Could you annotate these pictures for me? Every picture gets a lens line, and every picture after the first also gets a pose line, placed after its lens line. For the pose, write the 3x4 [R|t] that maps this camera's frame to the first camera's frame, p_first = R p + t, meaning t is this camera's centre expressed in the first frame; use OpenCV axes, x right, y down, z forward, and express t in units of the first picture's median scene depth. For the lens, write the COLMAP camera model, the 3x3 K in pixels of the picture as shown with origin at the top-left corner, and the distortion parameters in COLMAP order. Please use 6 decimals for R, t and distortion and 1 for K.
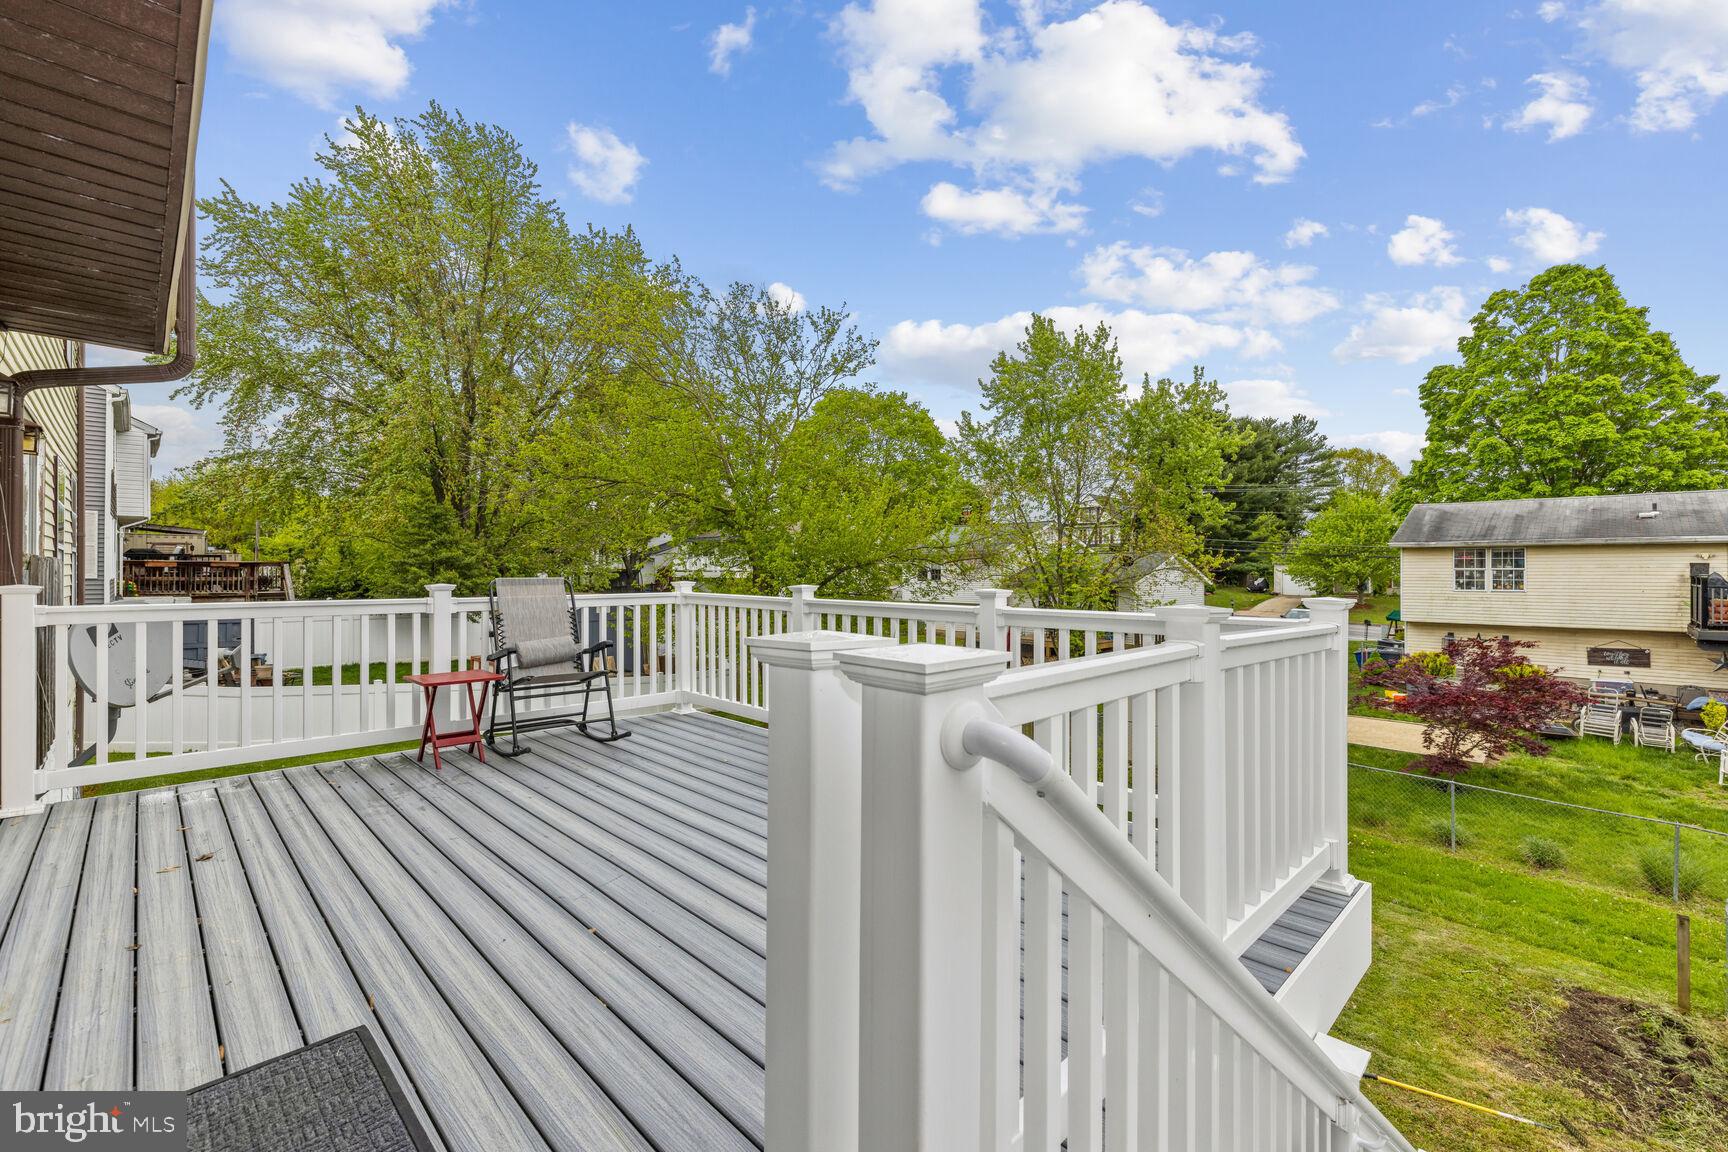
lens RADIAL K [[732.9, 0, 864.0], [0, 732.9, 576.0], [0, 0, 1]] dist [0.000964, 0.000231]
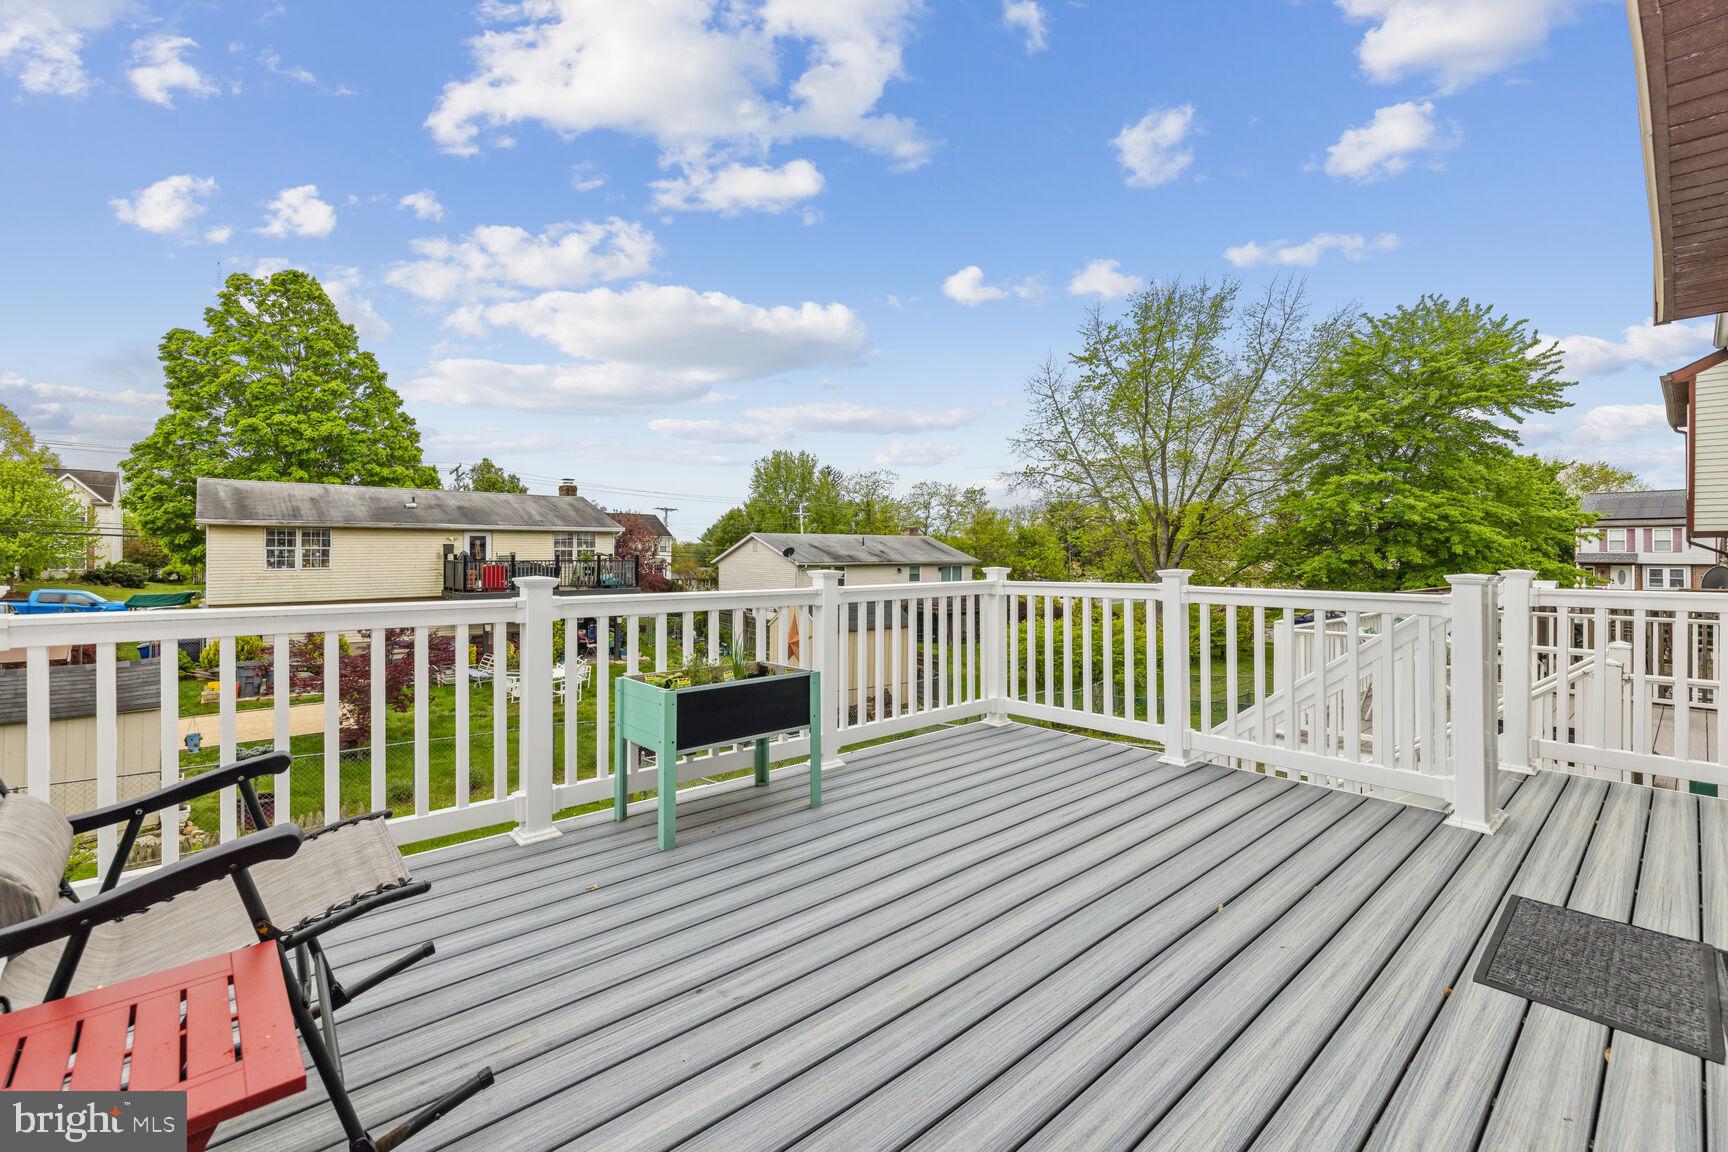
lens RADIAL K [[734.5, 0, 855.6], [0, 734.5, 544.8], [0, 0, 1]] dist [-0.001902, -0.000619]
pose [[0.063808, 0.007342, 0.997935, -0.139217], [0.005695, 0.999954, -0.007721, -0.001632], [-0.997946, 0.006175, 0.063764, 0.140503]]
